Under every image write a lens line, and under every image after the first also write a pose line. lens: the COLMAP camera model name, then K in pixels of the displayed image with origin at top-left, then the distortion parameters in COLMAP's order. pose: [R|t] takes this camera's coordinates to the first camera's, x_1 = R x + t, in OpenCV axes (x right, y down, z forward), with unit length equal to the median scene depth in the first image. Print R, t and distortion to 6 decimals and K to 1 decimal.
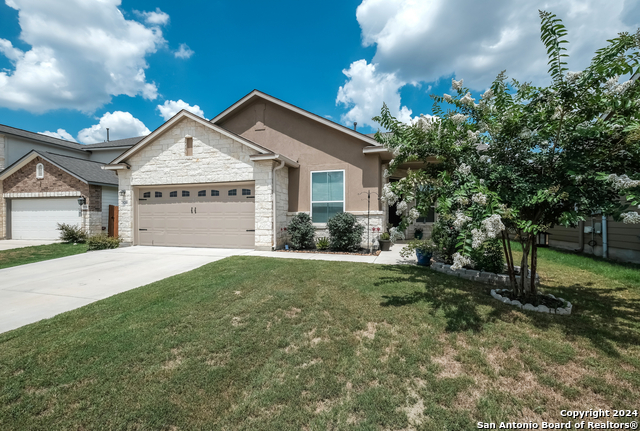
lens RADIAL K [[276.7, 0, 322.4], [0, 276.7, 219.2], [0, 0, 1]] dist [0.007021, 0.001772]
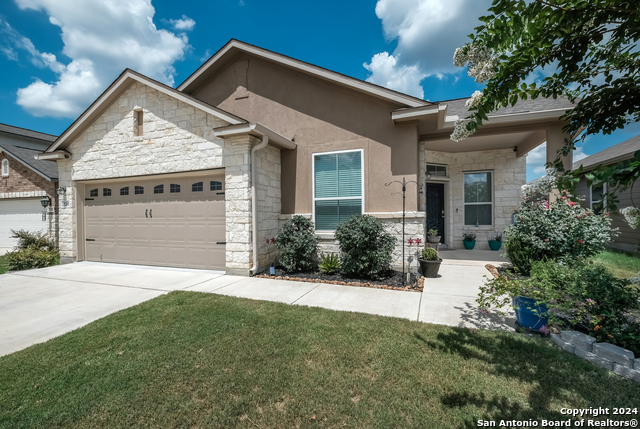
lens RADIAL K [[276.7, 0, 320.0], [0, 276.7, 216.6], [0, 0, 1]] dist [0.007021, 0.001772]
pose [[0.996127, -0.010314, -0.087321, 0.033476], [0.010512, 0.999943, 0.001808, -0.020591], [0.087297, -0.002719, 0.996179, 0.329143]]
